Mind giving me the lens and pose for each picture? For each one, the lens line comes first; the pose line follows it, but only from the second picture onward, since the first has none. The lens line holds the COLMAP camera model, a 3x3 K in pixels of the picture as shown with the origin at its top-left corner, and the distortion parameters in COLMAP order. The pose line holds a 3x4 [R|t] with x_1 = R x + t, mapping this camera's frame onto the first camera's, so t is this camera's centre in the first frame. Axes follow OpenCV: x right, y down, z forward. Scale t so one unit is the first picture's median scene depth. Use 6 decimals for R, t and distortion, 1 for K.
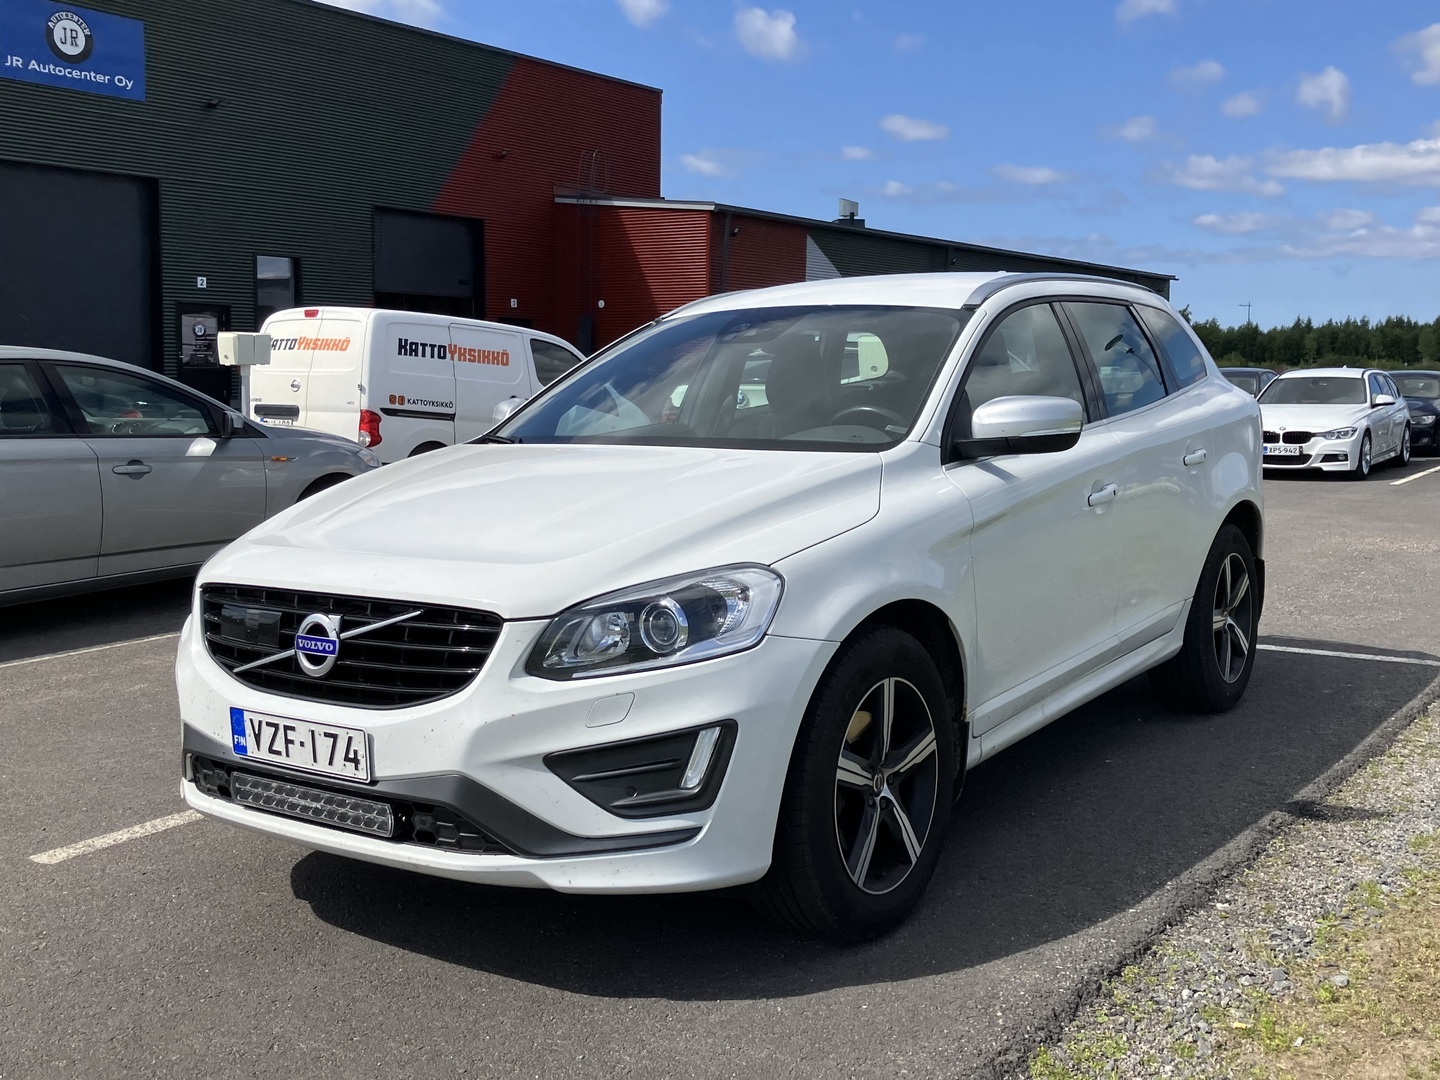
lens RADIAL K [[1519.3, 0, 720.5], [0, 1519.3, 548.5], [0, 0, 1]] dist [0.014662, 0.000000]
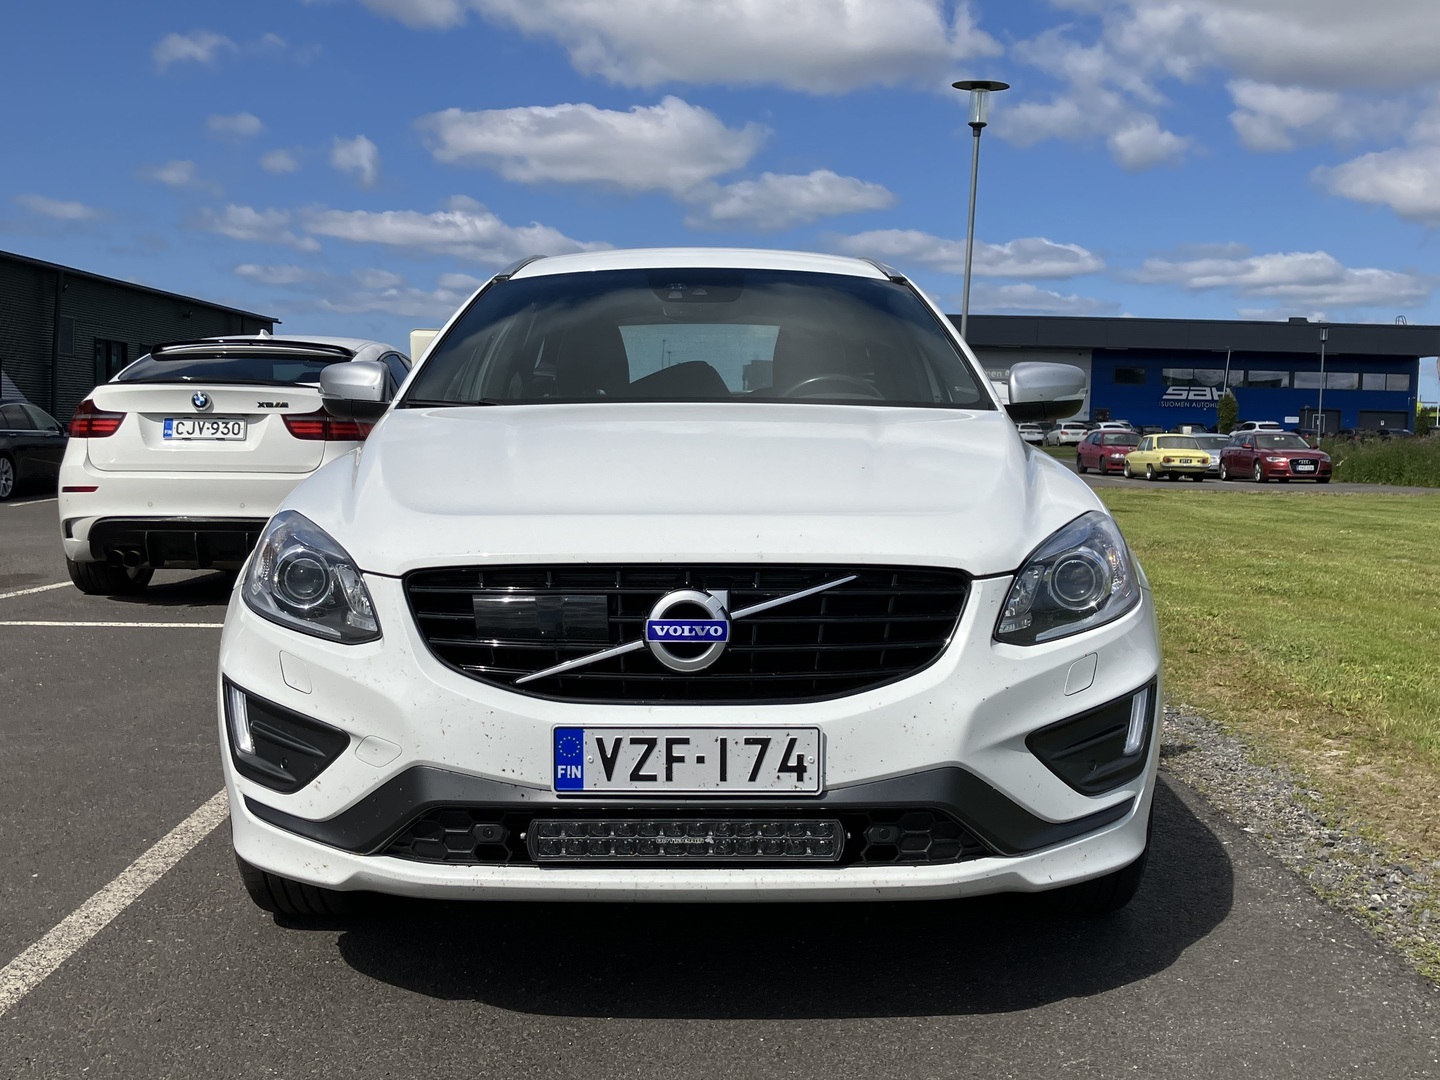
lens RADIAL K [[1519.3, 0, 711.3], [0, 1519.3, 528.2], [0, 0, 1]] dist [0.014662, 0.000000]
pose [[0.819467, -0.023998, 0.572624, -0.694632], [0.049913, 0.998315, -0.029591, 0.035020], [-0.570949, 0.052830, 0.819284, 0.362593]]
